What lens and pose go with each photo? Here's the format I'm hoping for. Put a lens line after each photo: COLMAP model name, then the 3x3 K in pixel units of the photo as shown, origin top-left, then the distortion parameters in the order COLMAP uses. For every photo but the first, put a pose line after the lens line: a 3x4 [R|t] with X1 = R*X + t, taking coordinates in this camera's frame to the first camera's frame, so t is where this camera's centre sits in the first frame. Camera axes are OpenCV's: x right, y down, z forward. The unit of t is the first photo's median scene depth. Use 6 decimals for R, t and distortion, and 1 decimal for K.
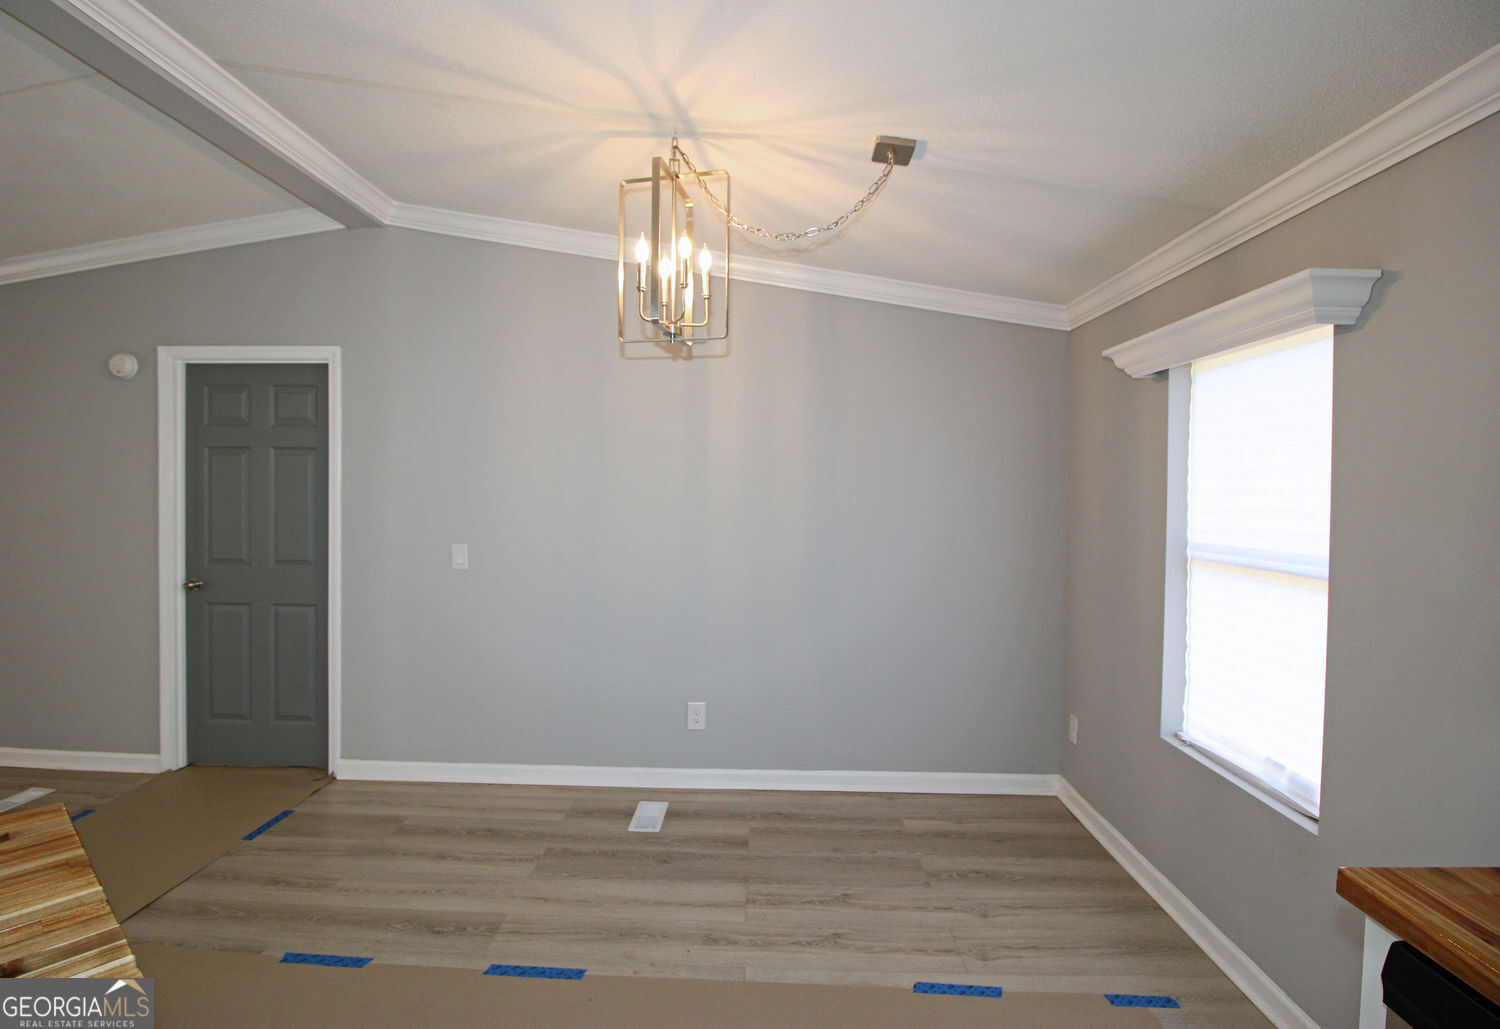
lens RADIAL K [[715.2, 0, 725.9], [0, 715.2, 501.2], [0, 0, 1]] dist [0.001911, -0.017491]
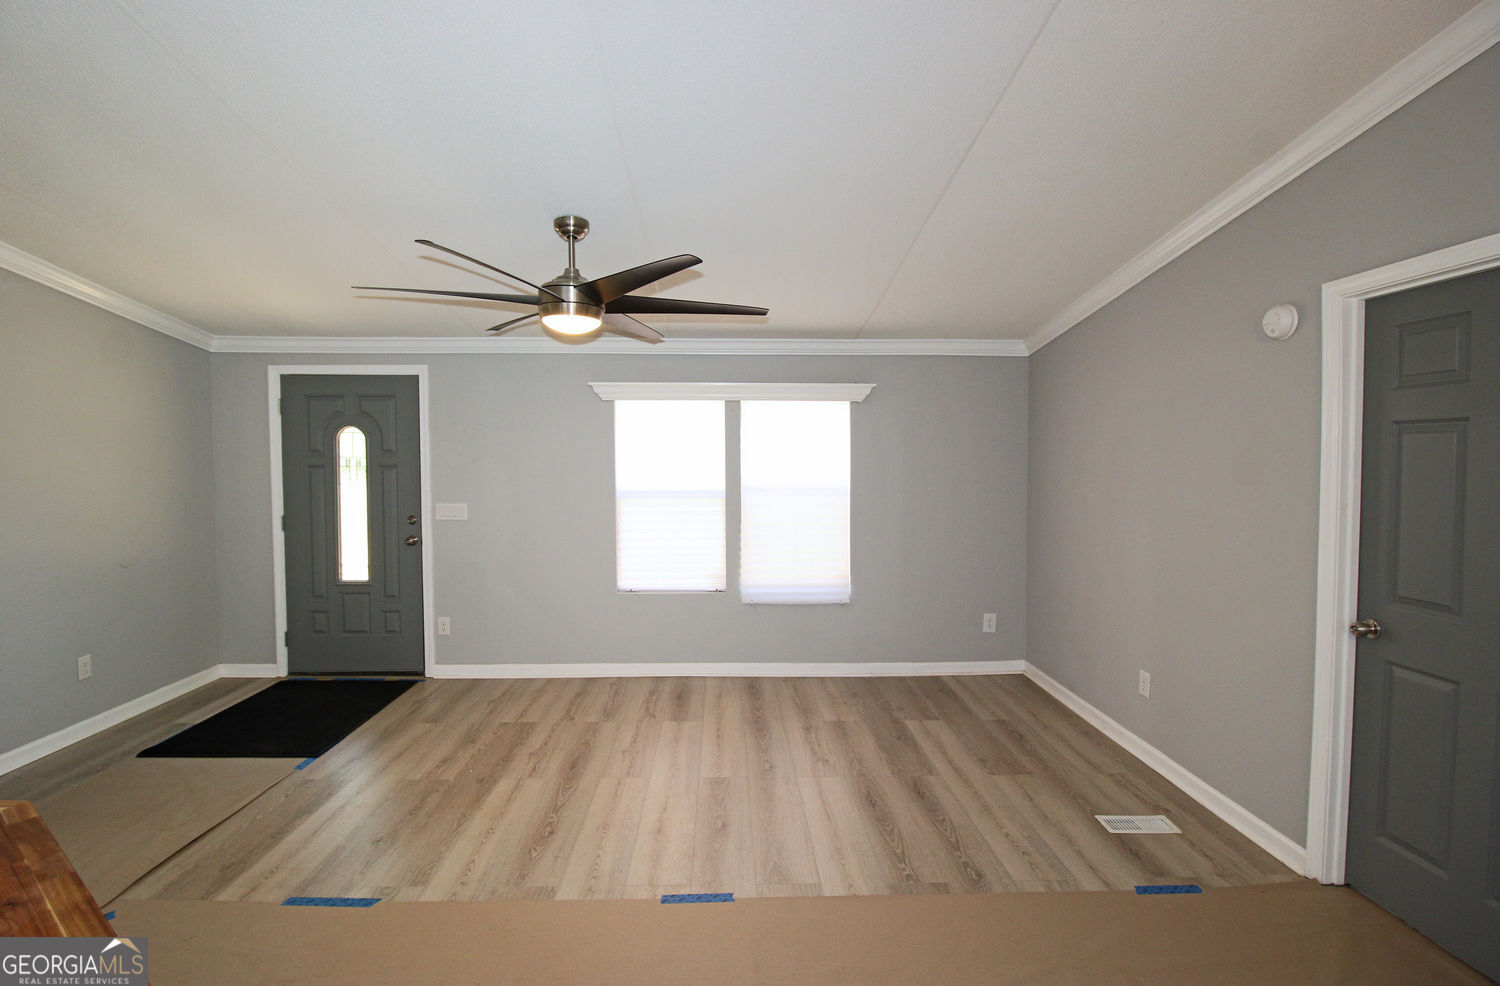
lens RADIAL K [[688.6, 0, 754.9], [0, 688.6, 484.4], [0, 0, 1]] dist [0.015134, -0.020301]
pose [[0.077139, 0.022259, -0.996772, -0.178383], [-0.015725, 0.999654, 0.021107, -0.027814], [0.996896, 0.014046, 0.077463, 0.447405]]
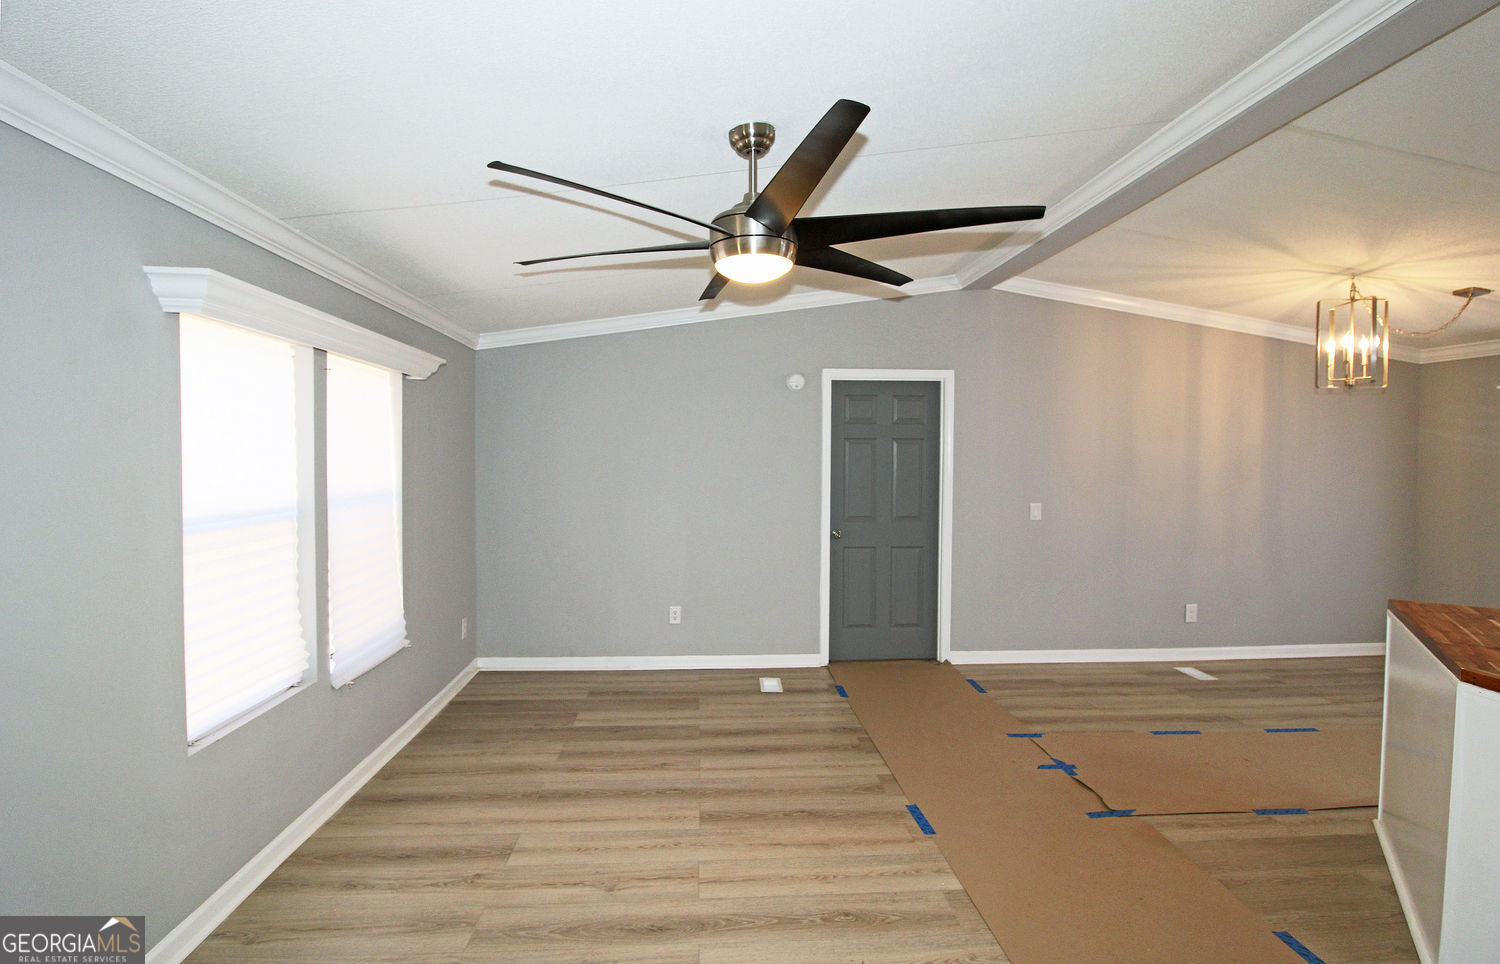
lens RADIAL K [[732.4, 0, 717.8], [0, 732.4, 474.2], [0, 0, 1]] dist [0.000068, -0.000949]
pose [[0.996468, -0.011109, 0.083240, -1.316947], [0.010438, 0.999909, 0.008488, -0.023539], [-0.083326, -0.007589, 0.996493, -0.528370]]
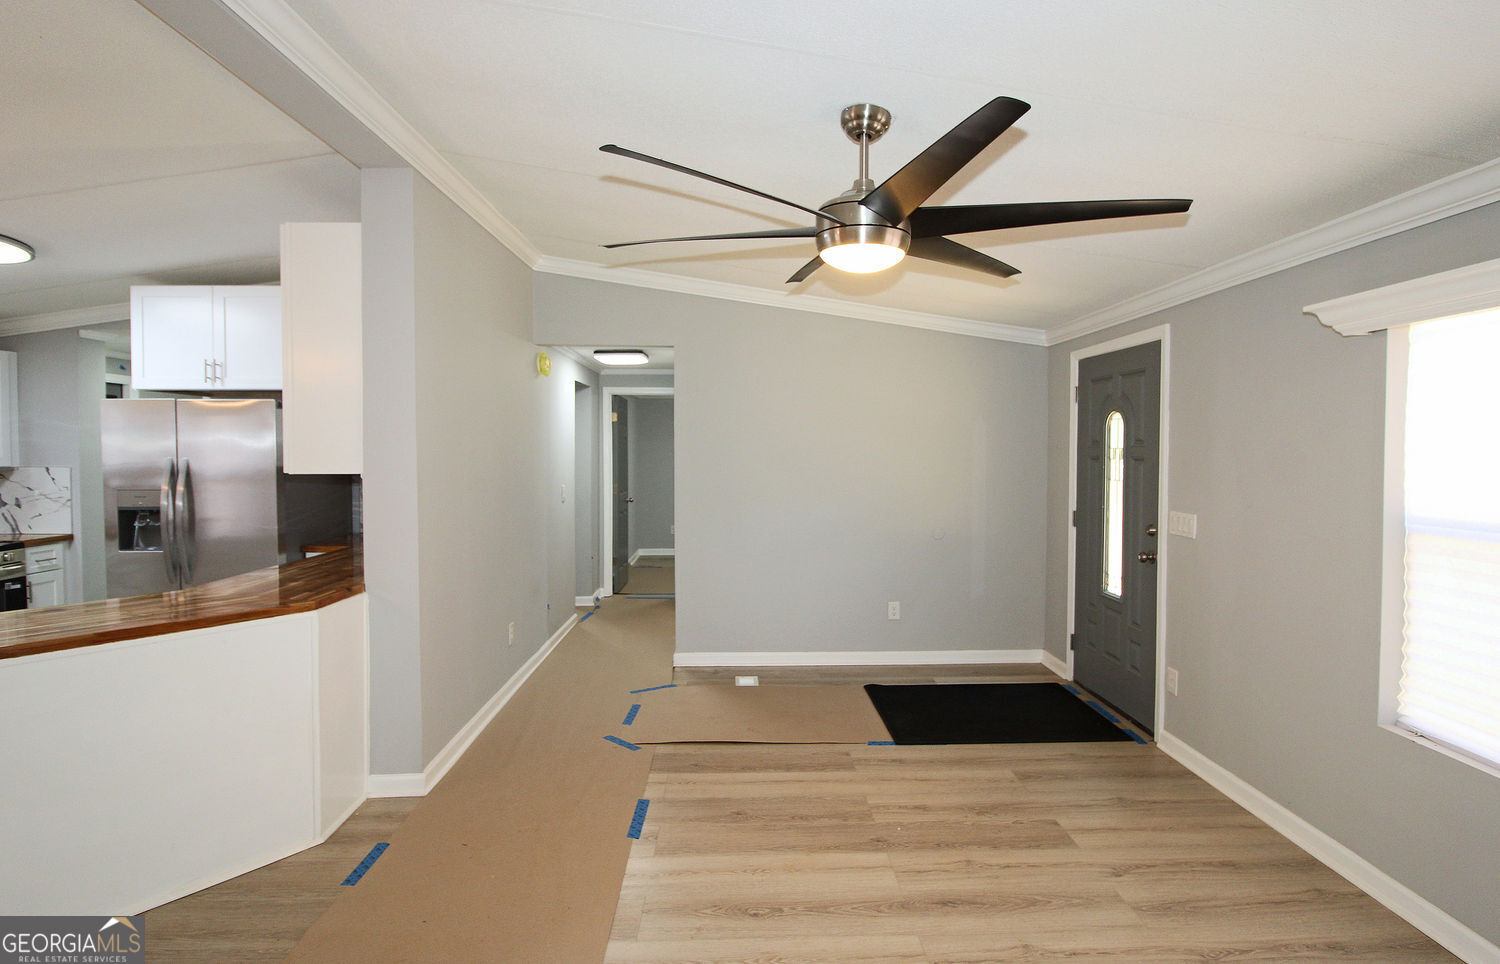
lens RADIAL K [[728.9, 0, 747.9], [0, 728.9, 472.3], [0, 0, 1]] dist [-0.013030, -0.000500]
pose [[-0.995120, -0.015089, -0.097514, -1.045071], [-0.019661, 0.998743, 0.046101, -0.048059], [0.096696, 0.047793, -0.994166, 1.020112]]
